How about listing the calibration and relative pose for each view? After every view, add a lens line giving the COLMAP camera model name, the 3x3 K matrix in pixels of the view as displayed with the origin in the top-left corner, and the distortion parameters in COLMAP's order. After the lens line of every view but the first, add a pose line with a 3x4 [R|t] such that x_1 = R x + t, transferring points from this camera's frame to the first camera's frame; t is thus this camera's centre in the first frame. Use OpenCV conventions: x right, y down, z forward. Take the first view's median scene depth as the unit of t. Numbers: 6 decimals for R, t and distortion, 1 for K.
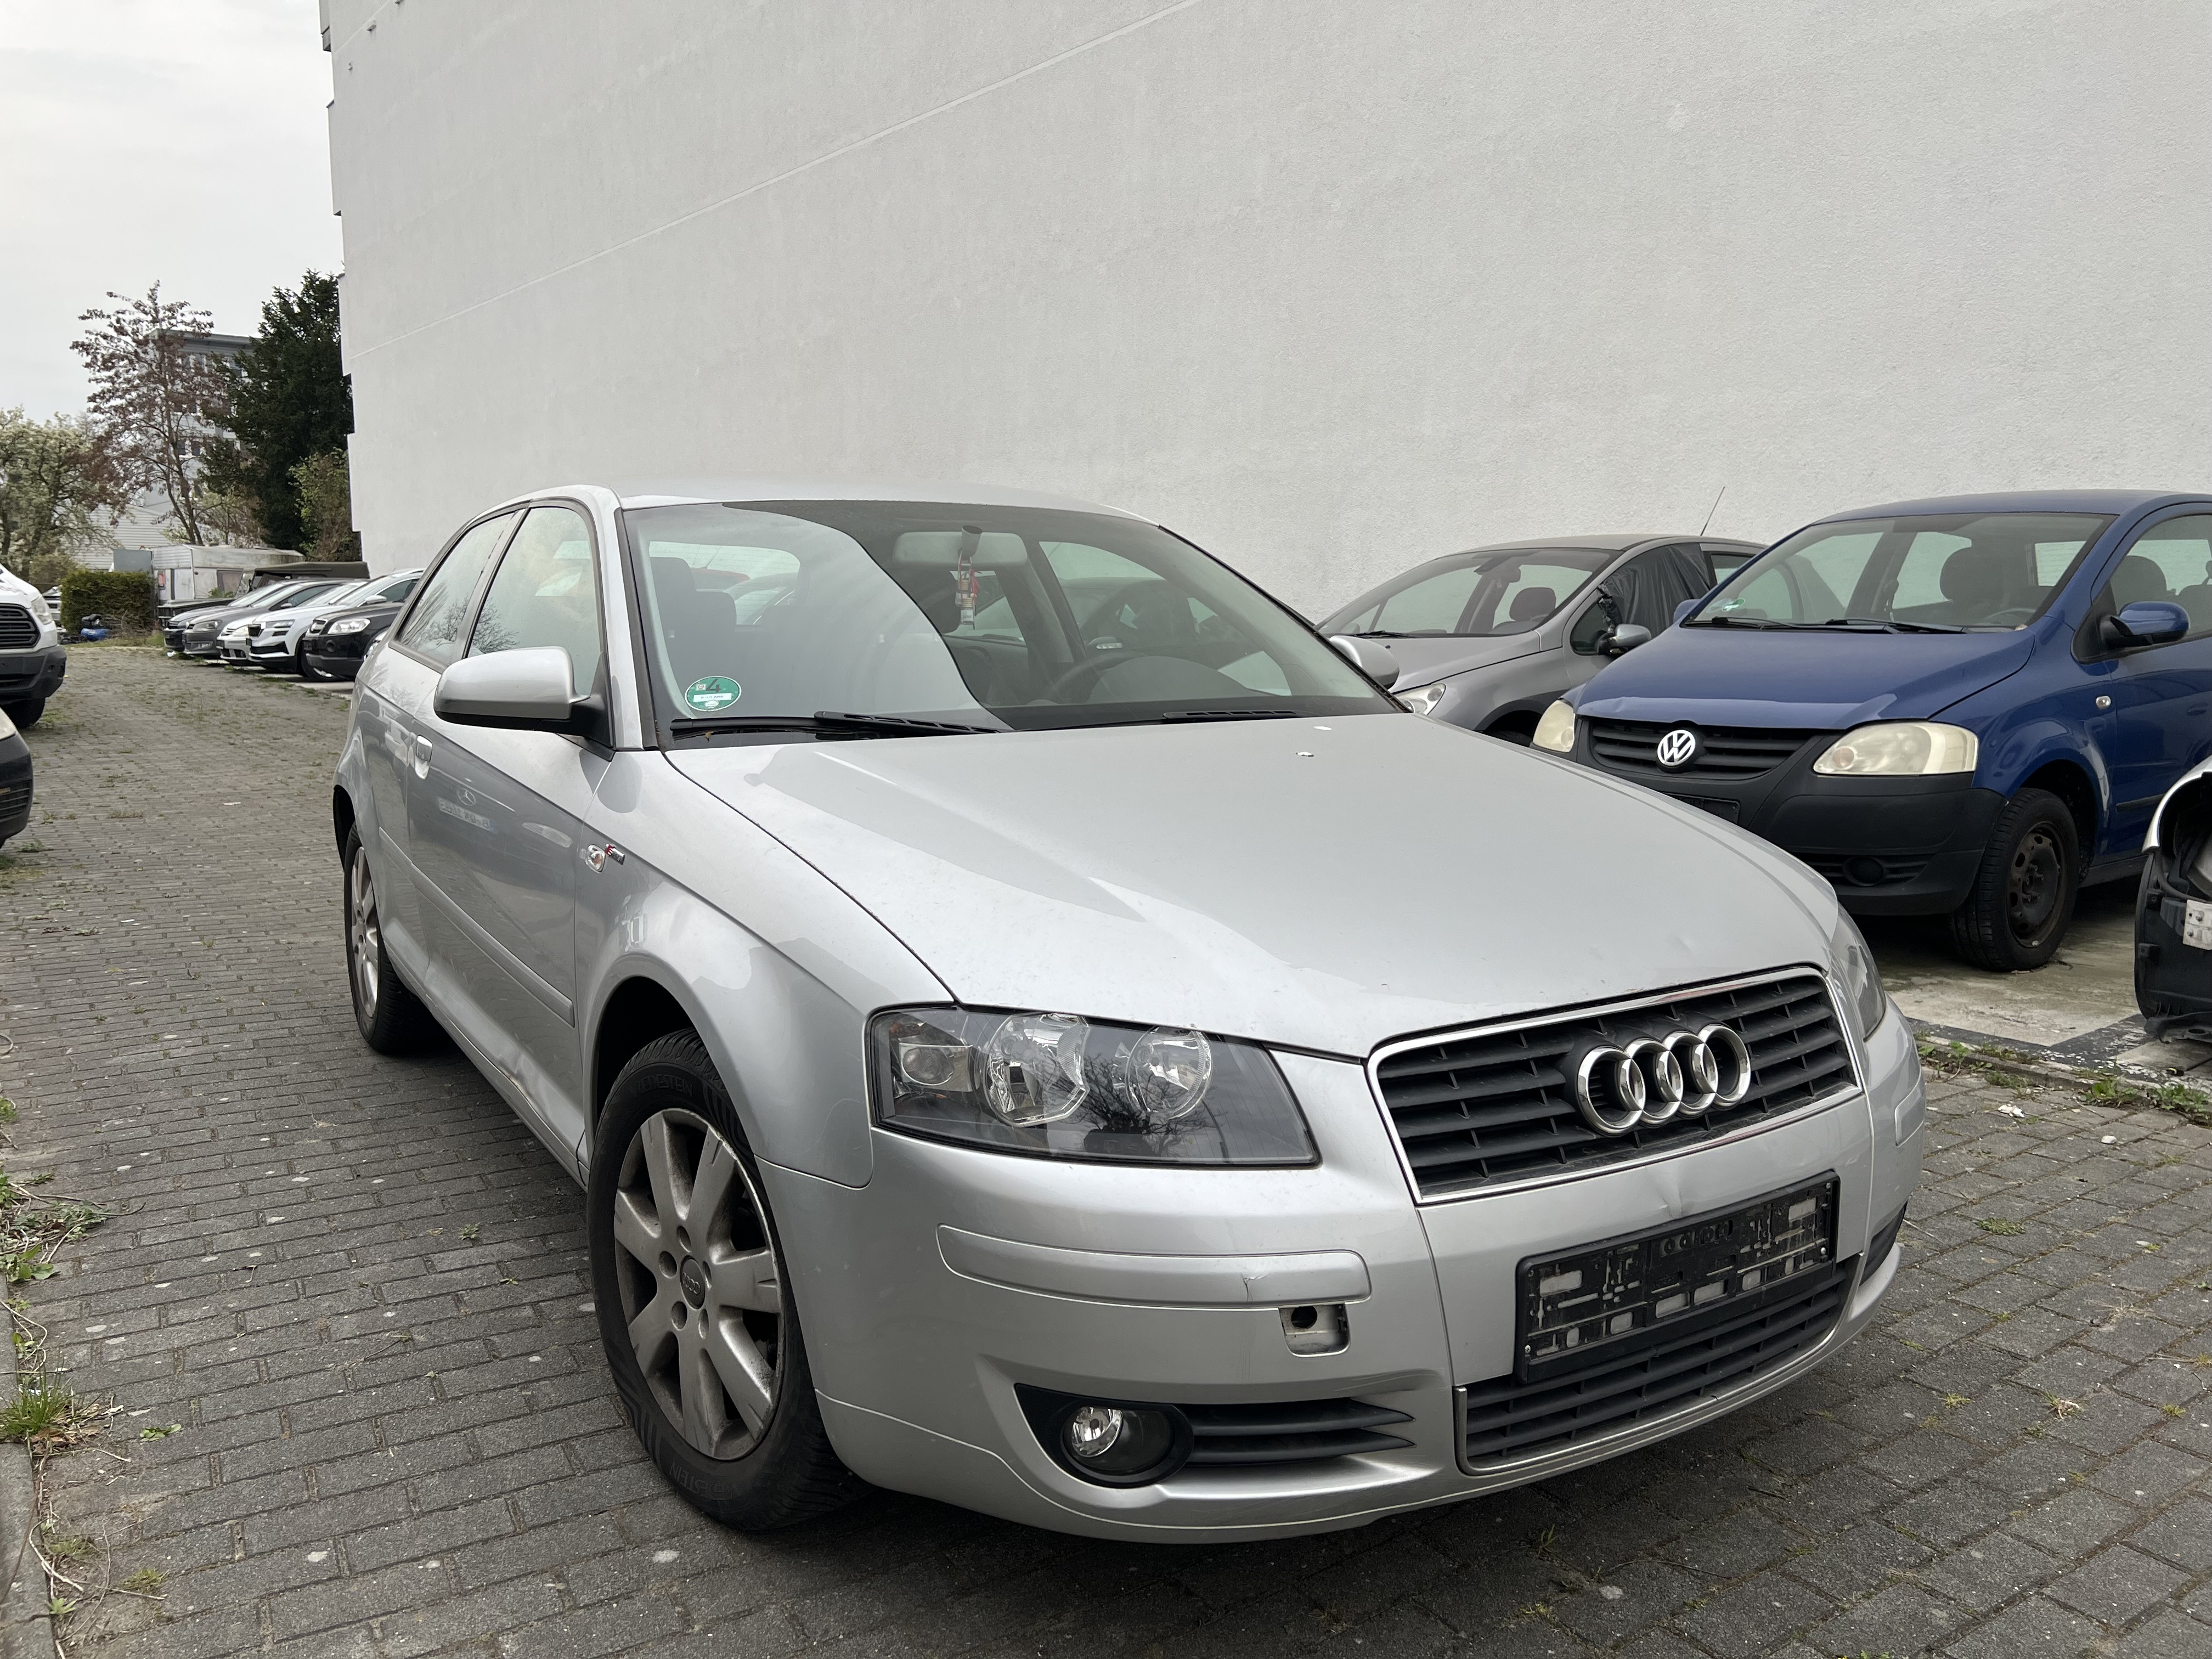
lens RADIAL K [[1649.6, 0, 1071.6], [0, 1649.6, 829.1], [0, 0, 1]] dist [0.018078, -0.000481]
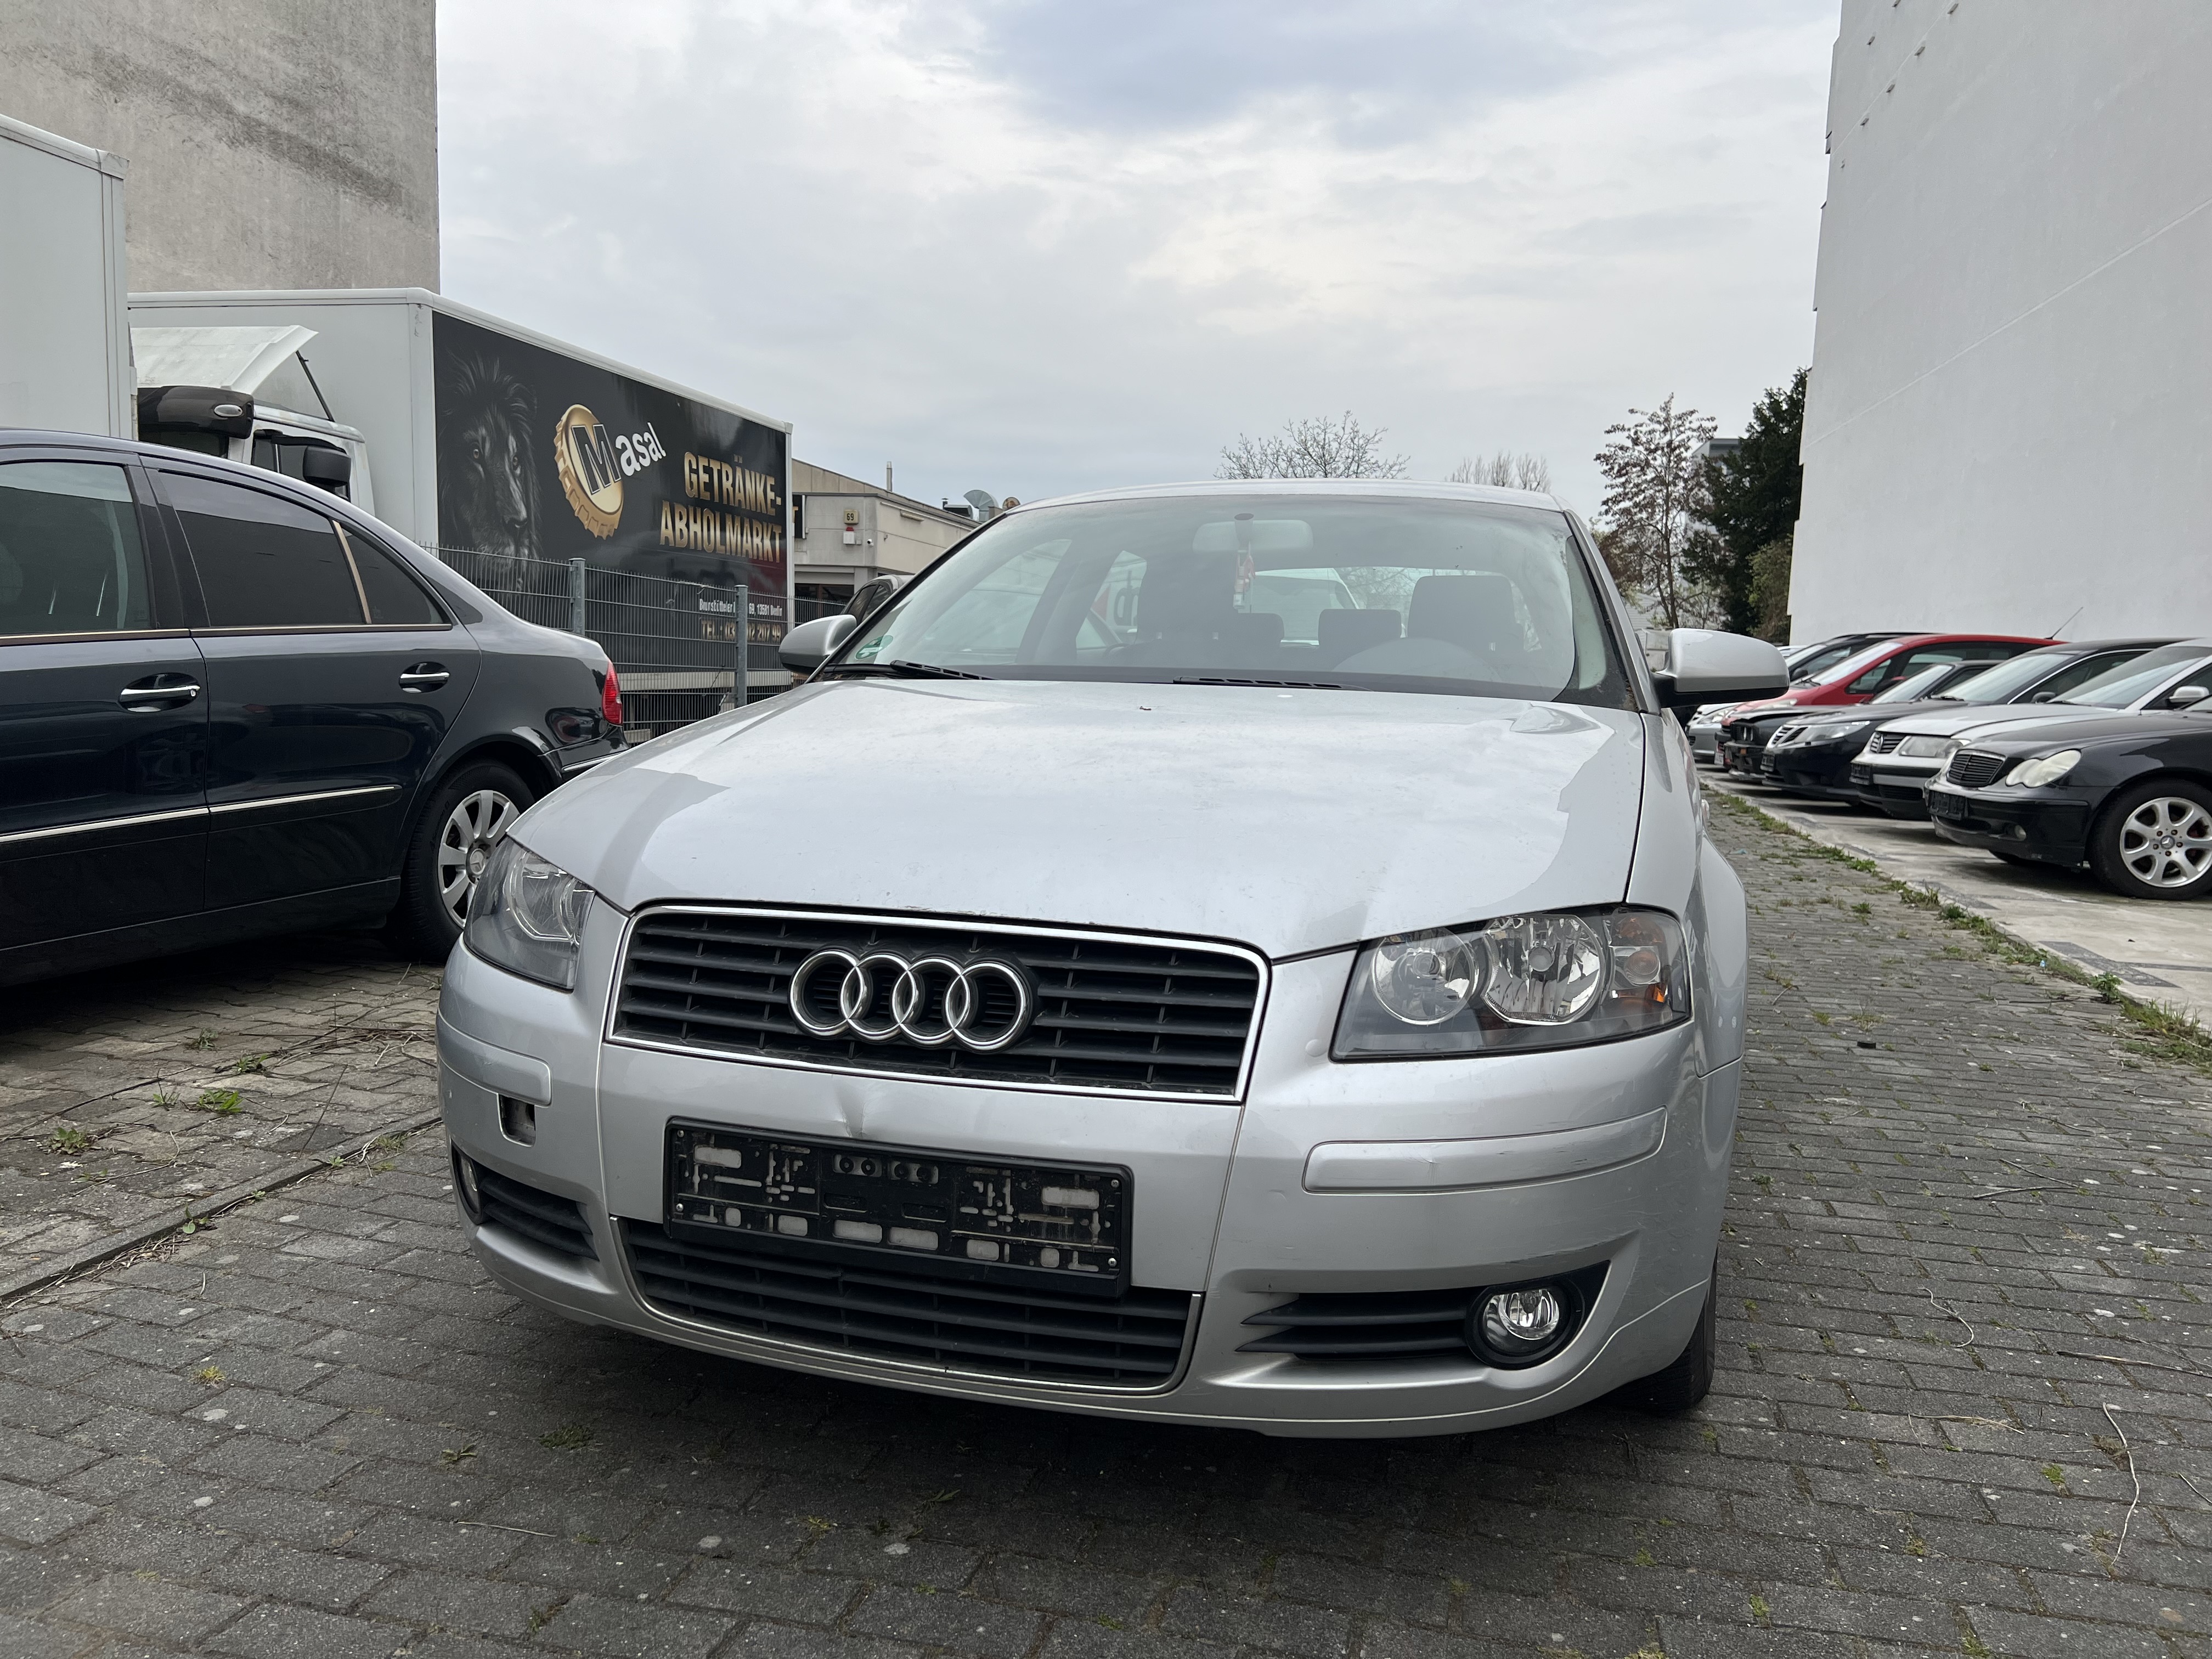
lens RADIAL K [[1628.0, 0, 1113.9], [0, 1628.0, 829.8], [0, 0, 1]] dist [0.053522, -0.054893]
pose [[0.670849, 0.091238, -0.735960, 1.064159], [-0.129048, 0.991624, 0.005303, 0.030744], [0.730280, 0.091417, 0.677004, 0.417812]]
